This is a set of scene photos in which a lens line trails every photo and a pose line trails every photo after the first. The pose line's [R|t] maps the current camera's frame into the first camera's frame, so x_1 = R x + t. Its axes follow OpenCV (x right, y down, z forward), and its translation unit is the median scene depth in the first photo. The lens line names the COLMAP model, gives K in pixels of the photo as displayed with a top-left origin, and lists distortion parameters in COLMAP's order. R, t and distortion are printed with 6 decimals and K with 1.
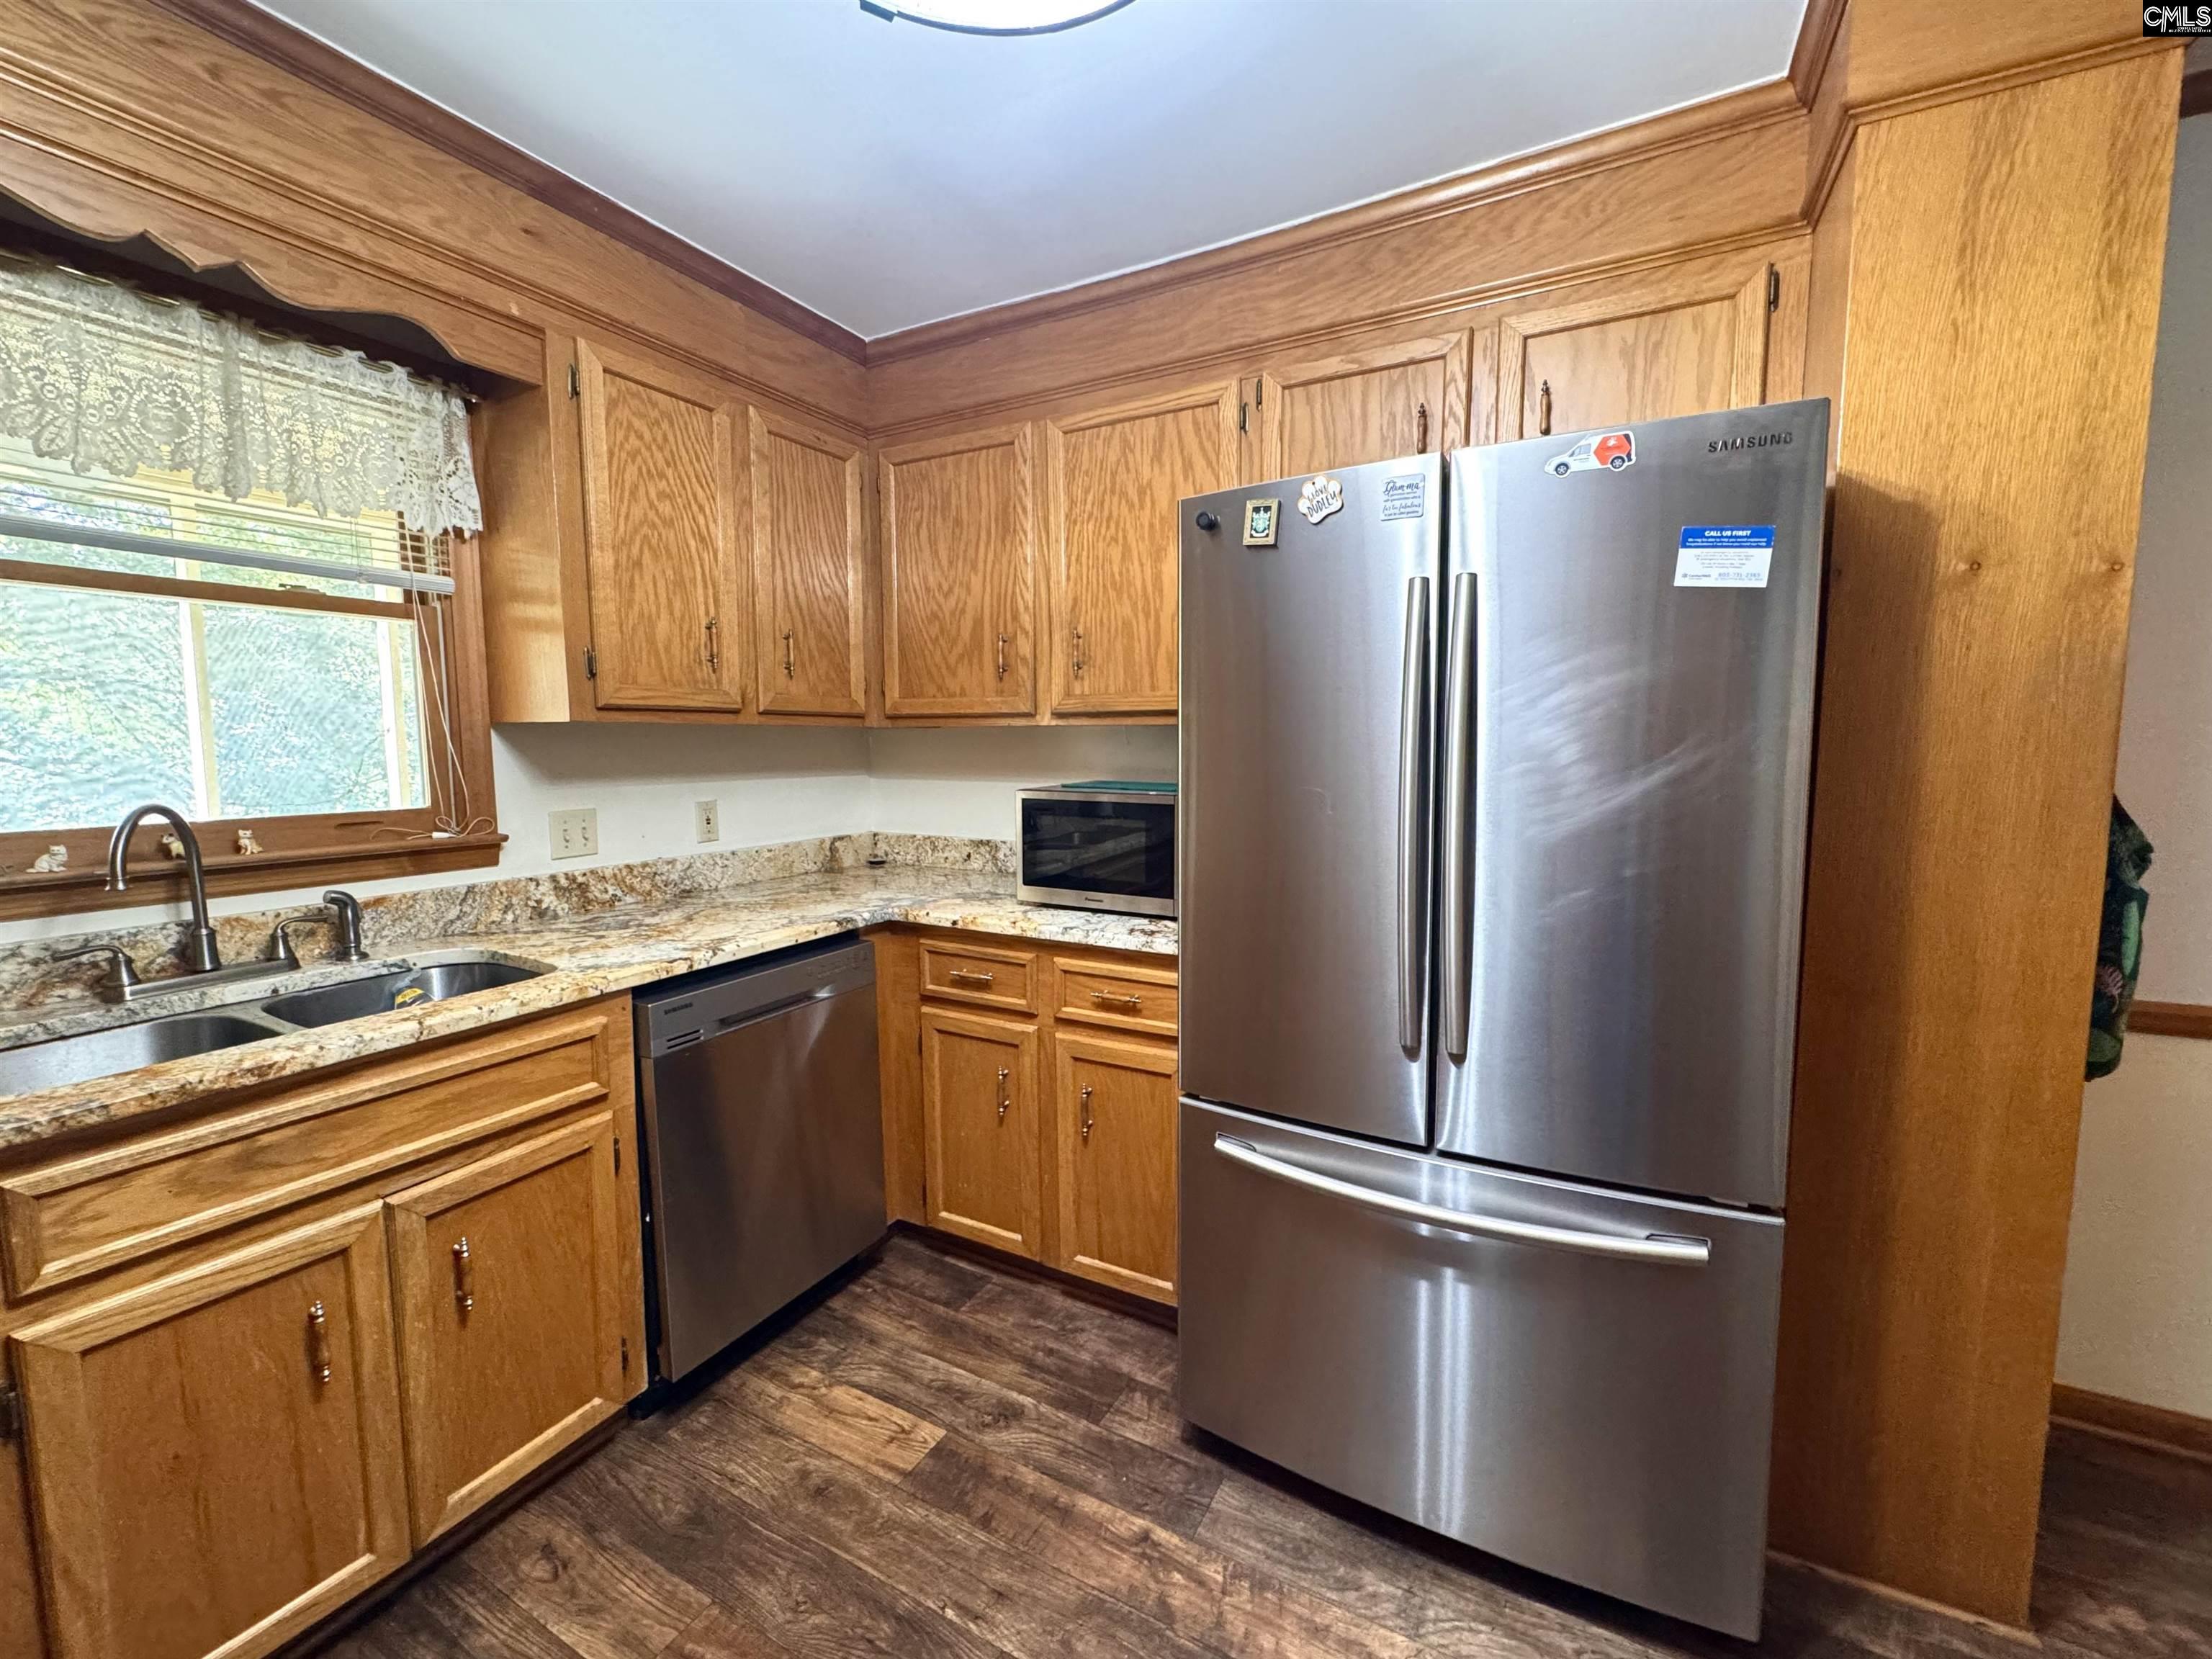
lens RADIAL K [[897.5, 0, 1110.0], [0, 897.5, 825.0], [0, 0, 1]] dist [-0.004034, 0.000185]
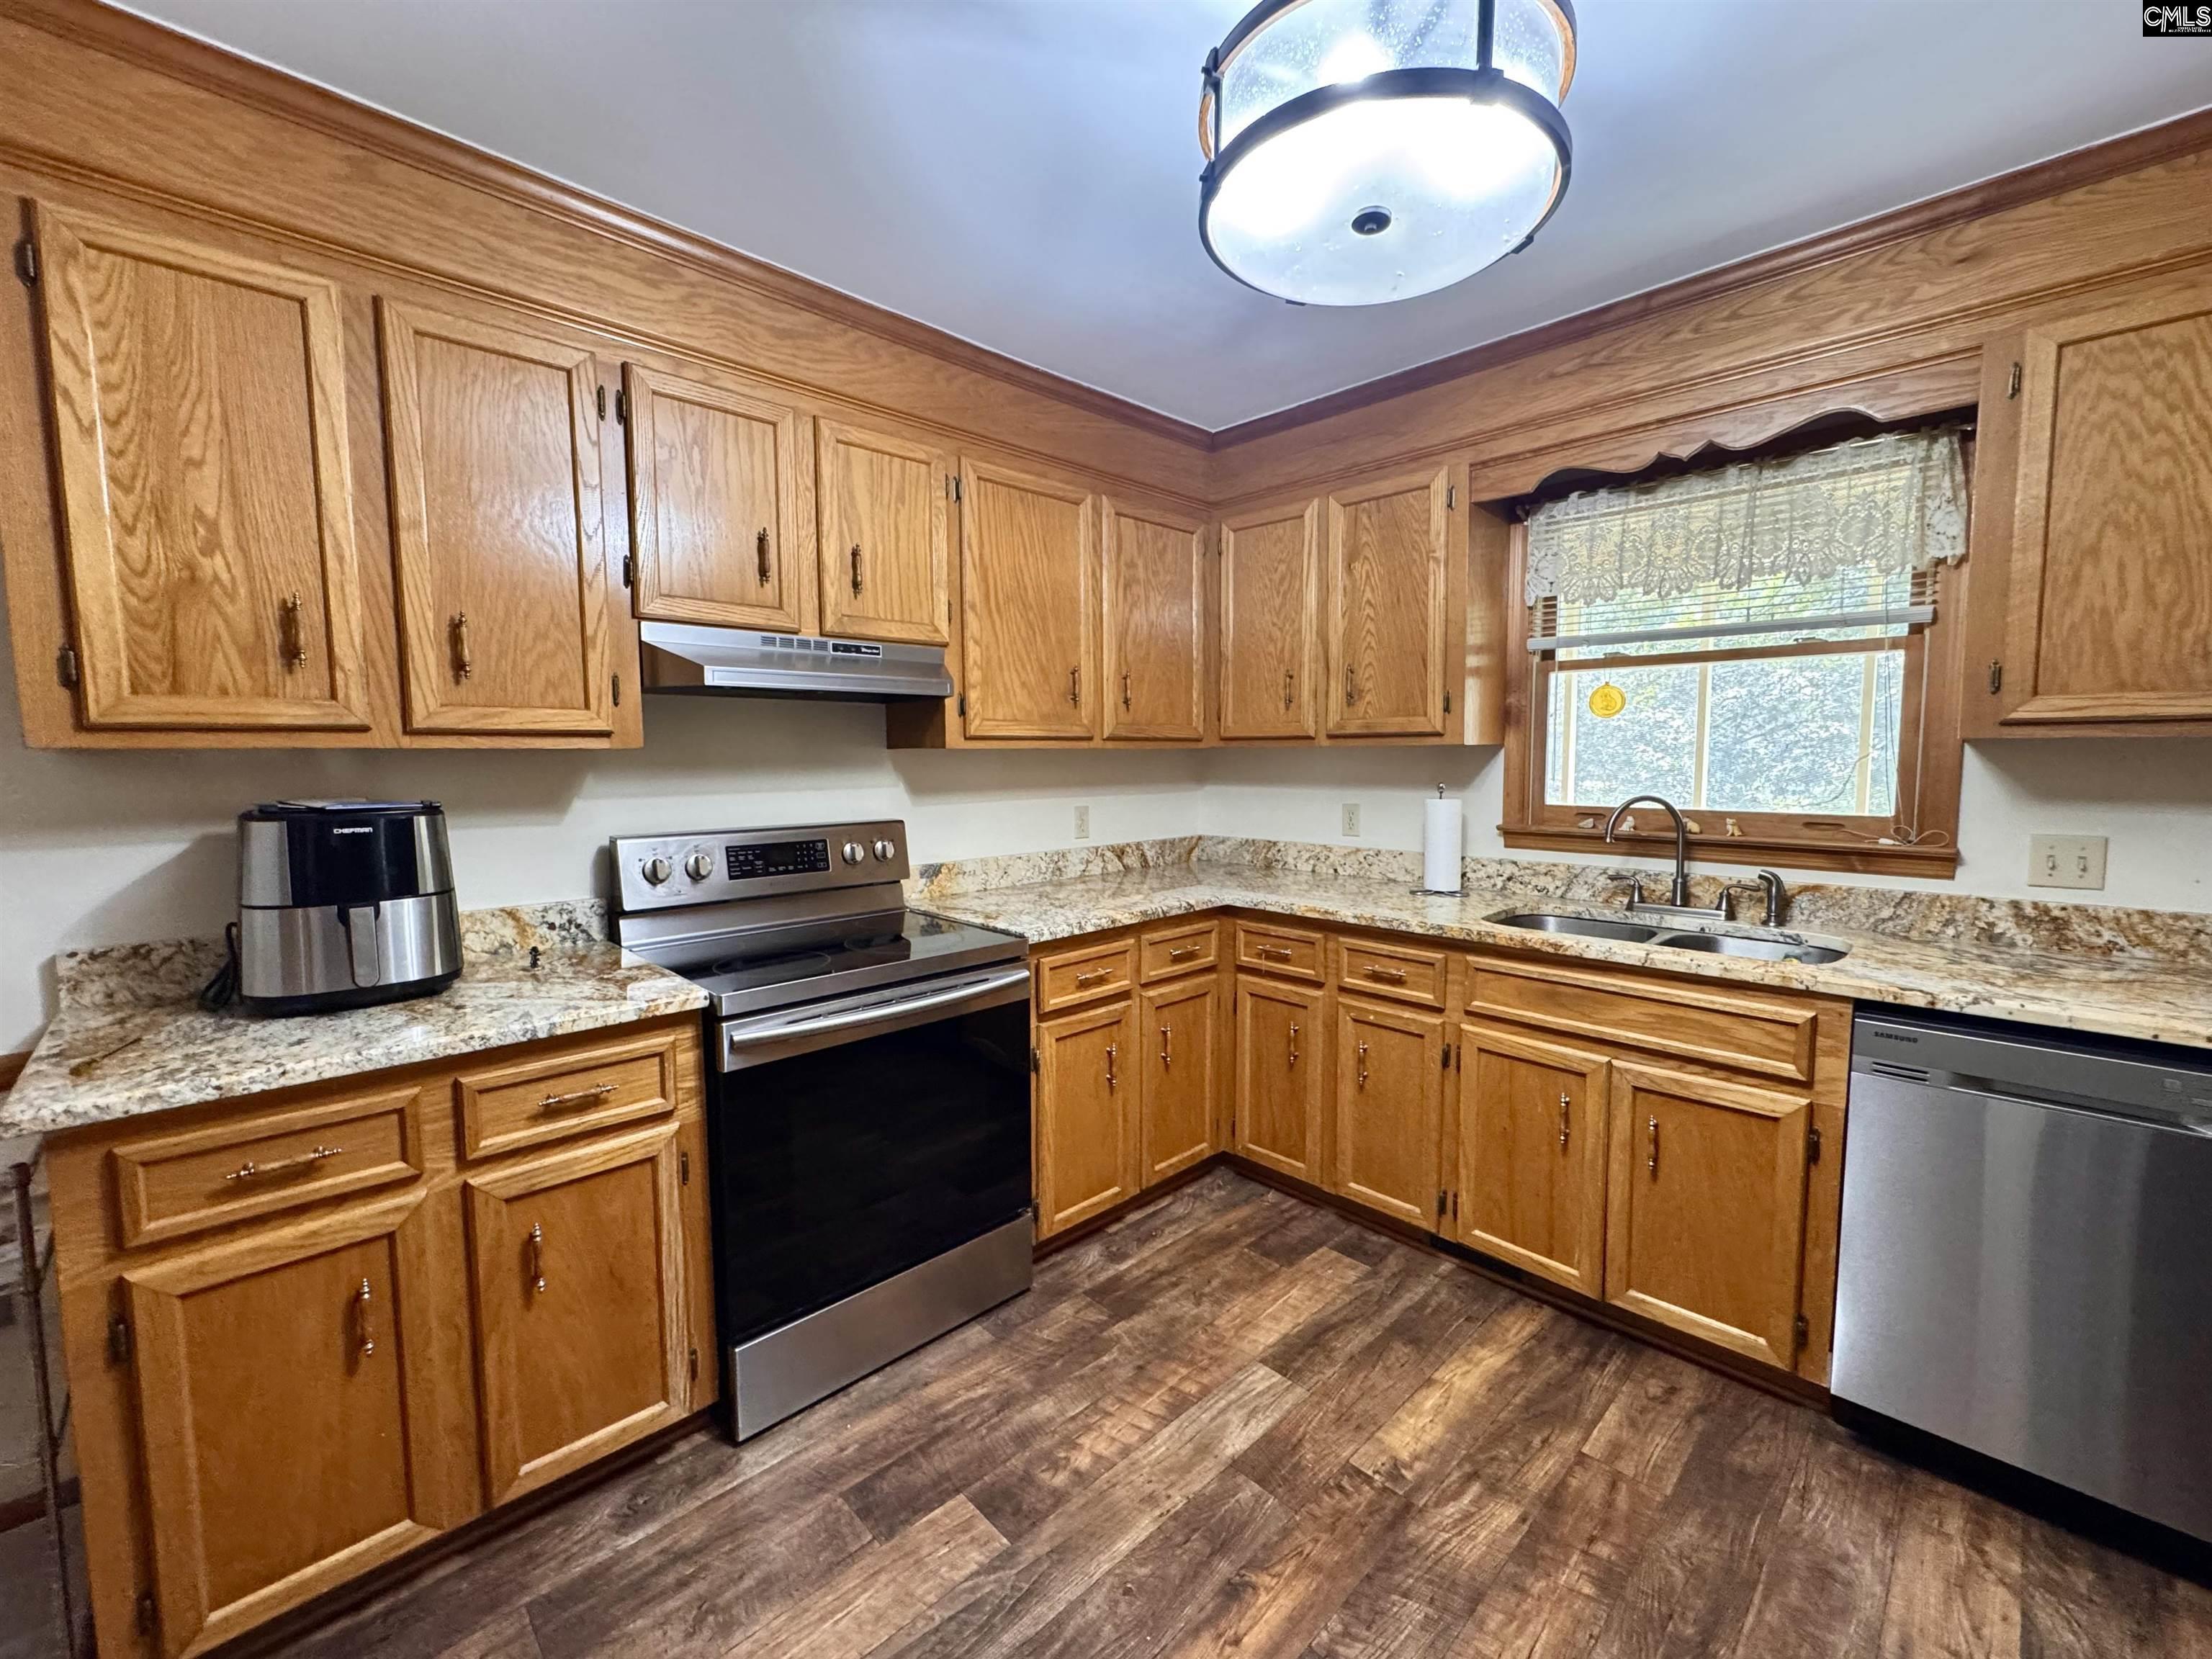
lens RADIAL K [[897.5, 0, 1110.0], [0, 897.5, 825.0], [0, 0, 1]] dist [-0.004034, 0.000185]
pose [[-0.295834, 0.080934, -0.951805, 0.598369], [-0.083681, 0.990378, 0.110223, -0.051416], [0.951567, 0.112256, -0.286215, 0.397434]]
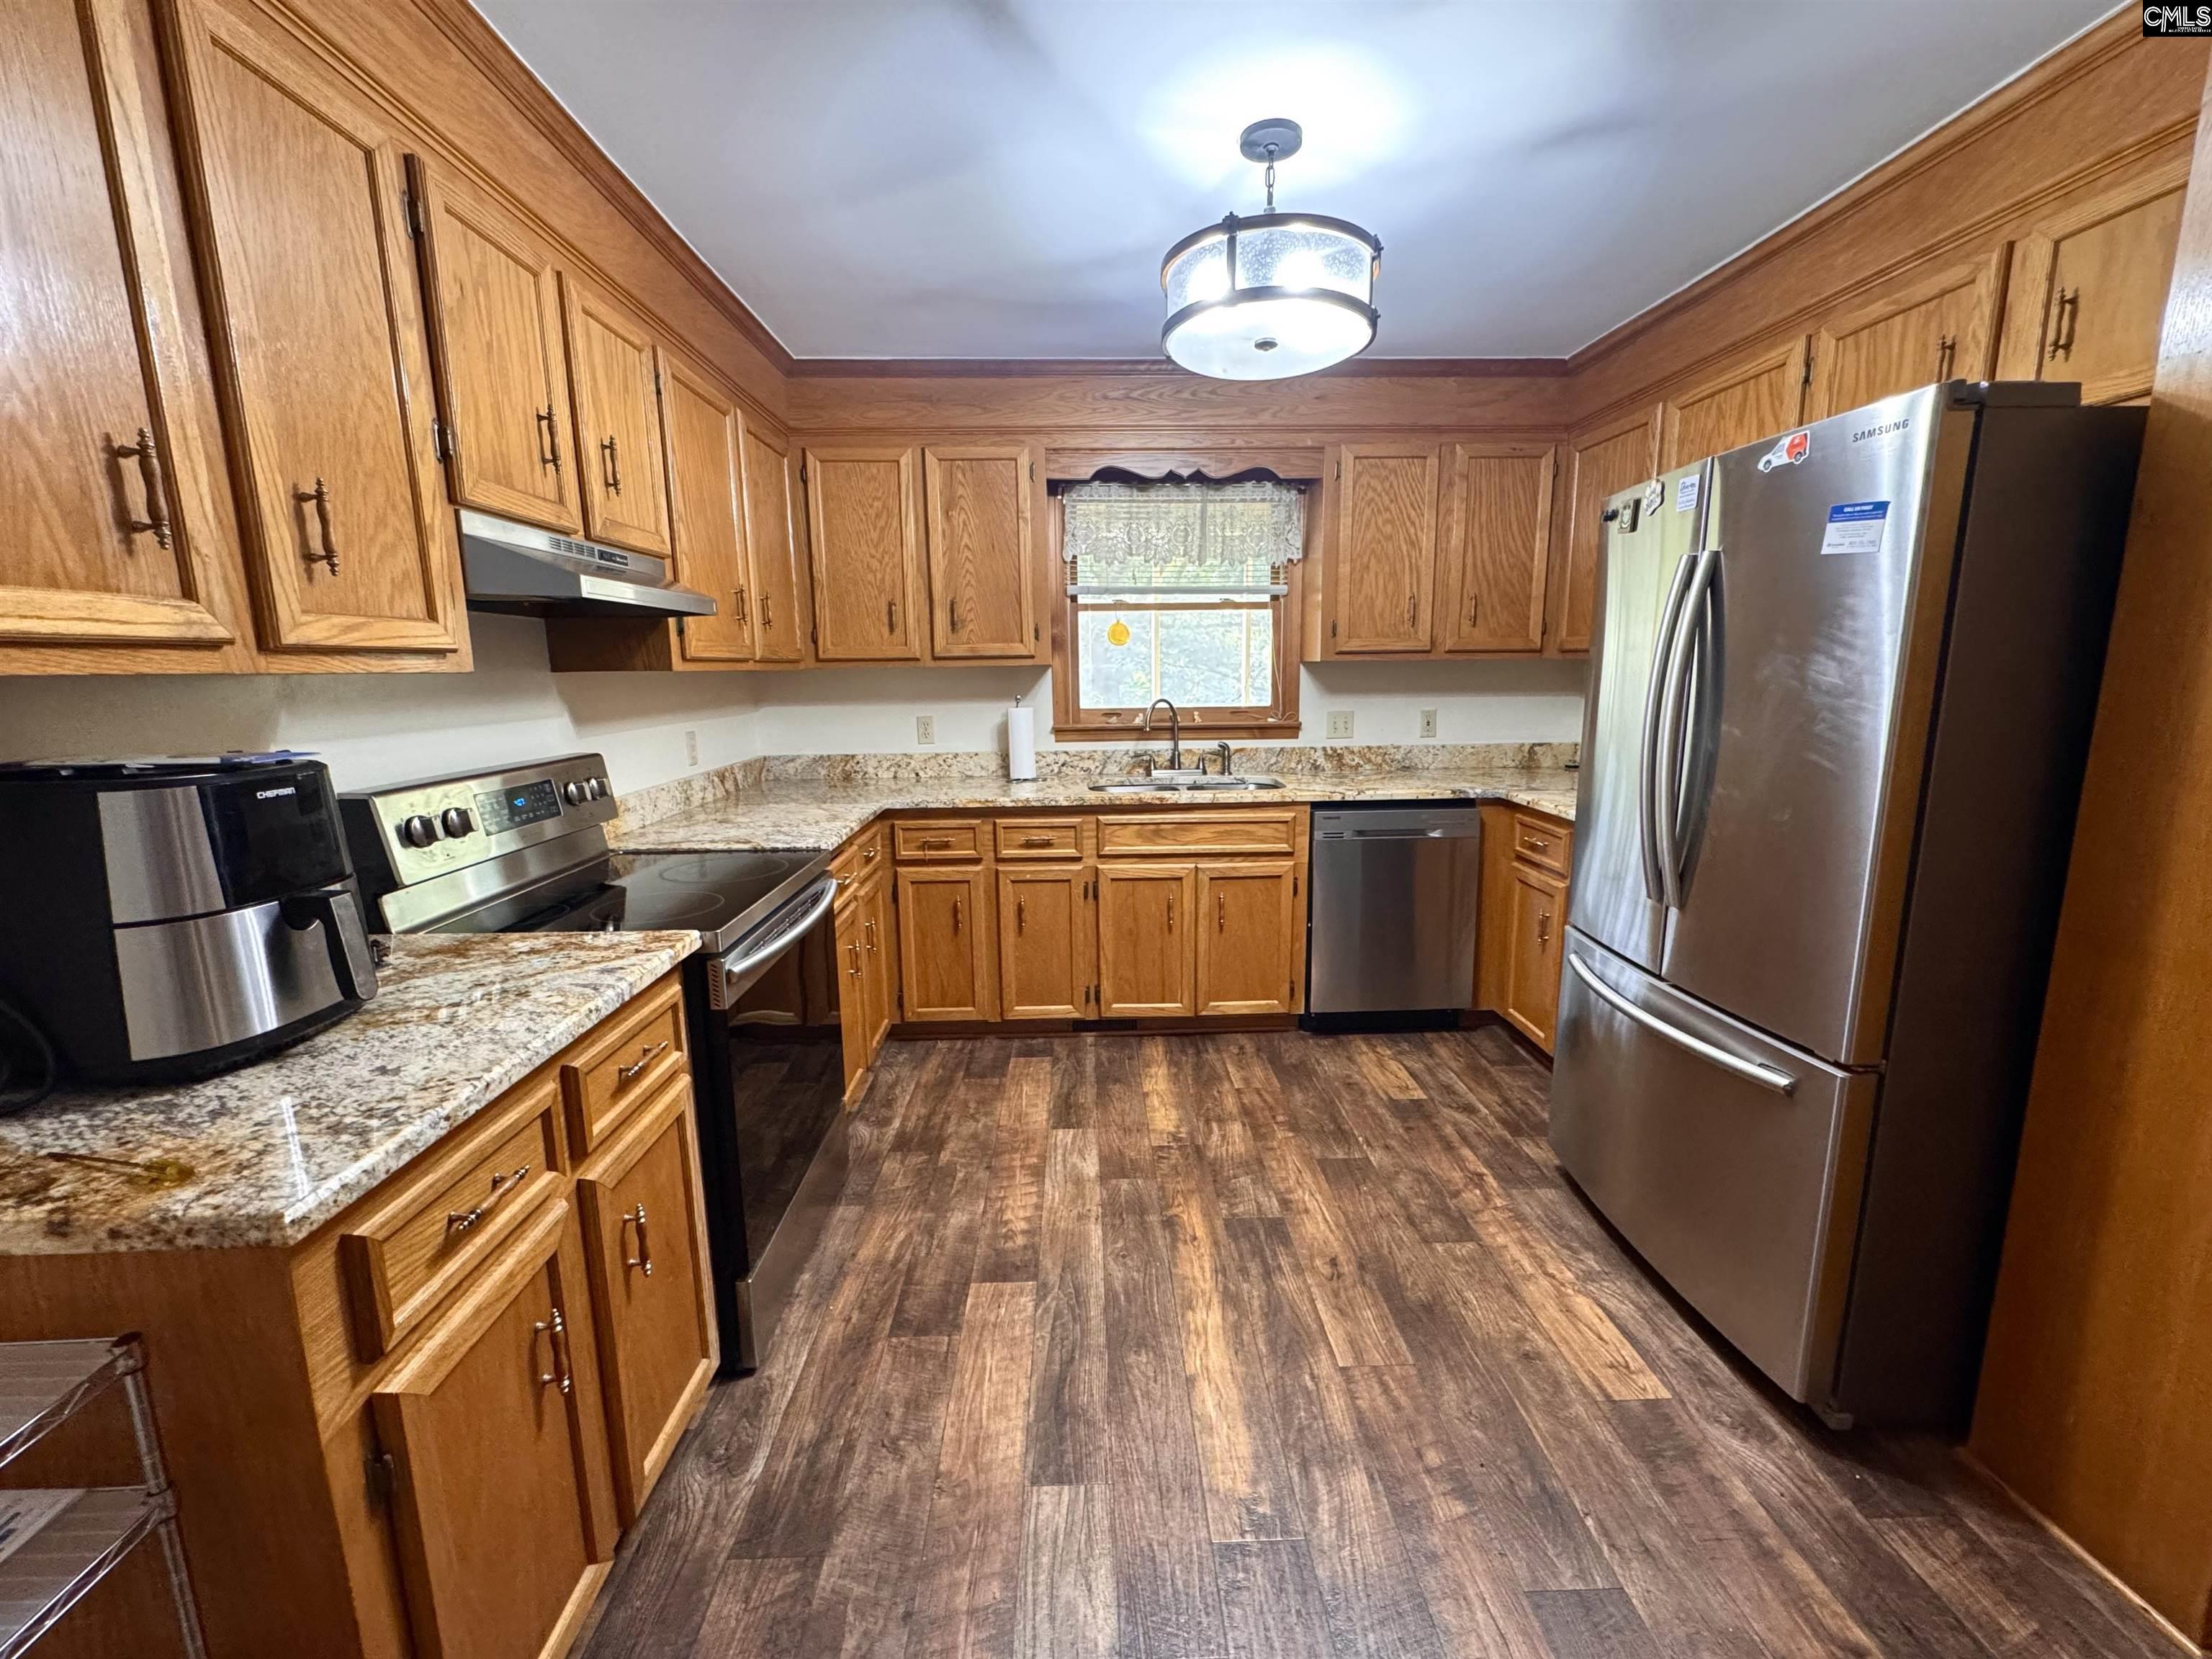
lens RADIAL K [[897.0, 0, 1106.5], [0, 897.0, 821.2], [0, 0, 1]] dist [-0.001821, 0.000015]
pose [[0.504844, 0.142977, -0.851287, 0.774824], [-0.069403, 0.989718, 0.125068, 0.009905], [0.860416, -0.004058, 0.509576, -0.311787]]
